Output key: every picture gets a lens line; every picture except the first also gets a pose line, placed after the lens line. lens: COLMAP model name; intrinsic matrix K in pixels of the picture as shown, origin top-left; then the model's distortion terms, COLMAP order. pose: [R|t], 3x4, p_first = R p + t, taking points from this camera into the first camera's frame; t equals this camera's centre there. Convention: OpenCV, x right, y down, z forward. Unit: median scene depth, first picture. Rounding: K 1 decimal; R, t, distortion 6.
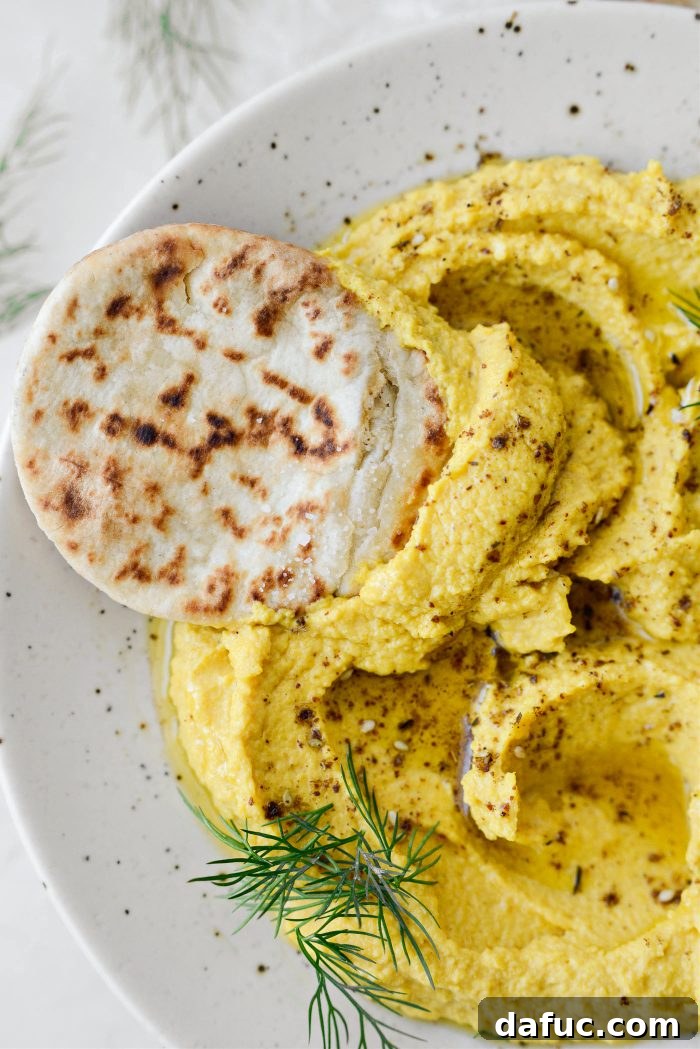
lens RADIAL K [[1750.6, 0, 335.3], [0, 1750.6, 520.5], [0, 0, 1]] dist [-0.085971, 0.129361]
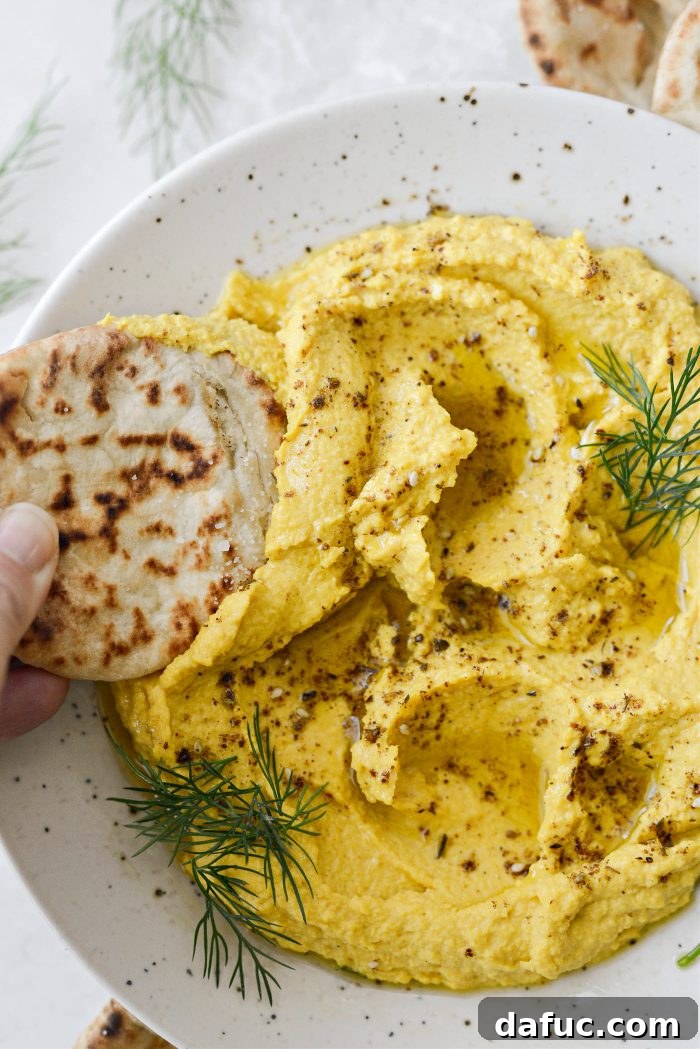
lens RADIAL K [[1706.5, 0, 350.0], [0, 1706.5, 524.5], [0, 0, 1]] dist [-0.156423, 0.255101]
pose [[0.992921, 0.113226, 0.035894, 0.014932], [-0.113365, 0.993552, 0.001865, 0.001253], [-0.035451, -0.005921, 0.999354, -0.111612]]
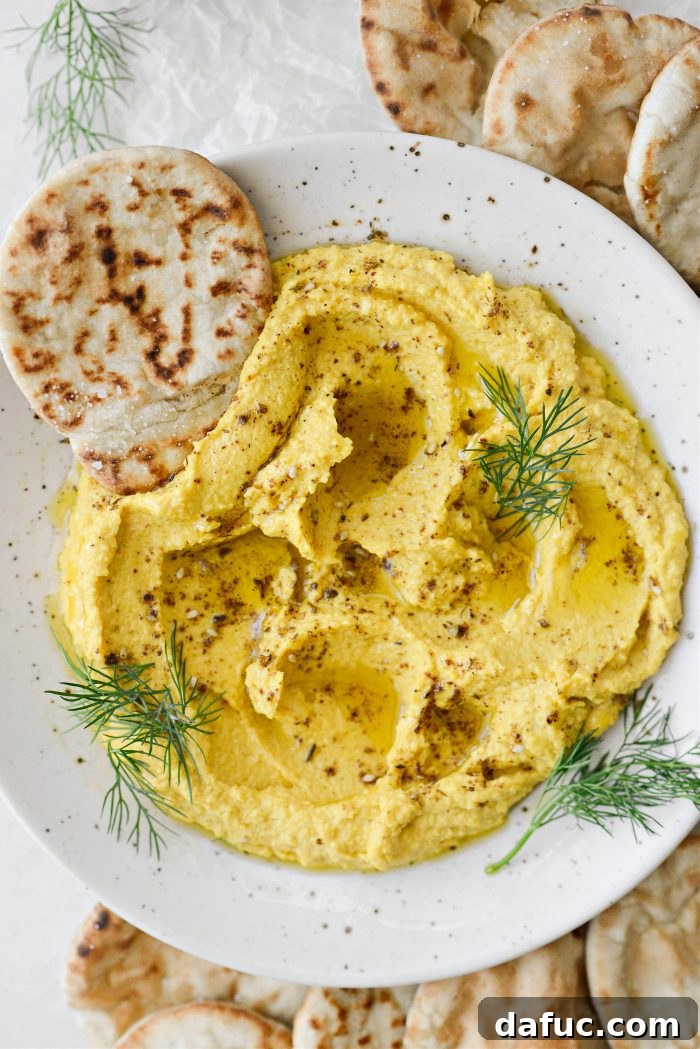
lens RADIAL K [[1713.7, 0, 350.0], [0, 1713.7, 524.5], [0, 0, 1]] dist [-0.103743, -0.130063]
pose [[0.969103, 0.236705, 0.069360, 0.029117], [-0.243761, 0.962046, 0.122673, -0.153009], [-0.037690, -0.135790, 0.990020, -0.359951]]
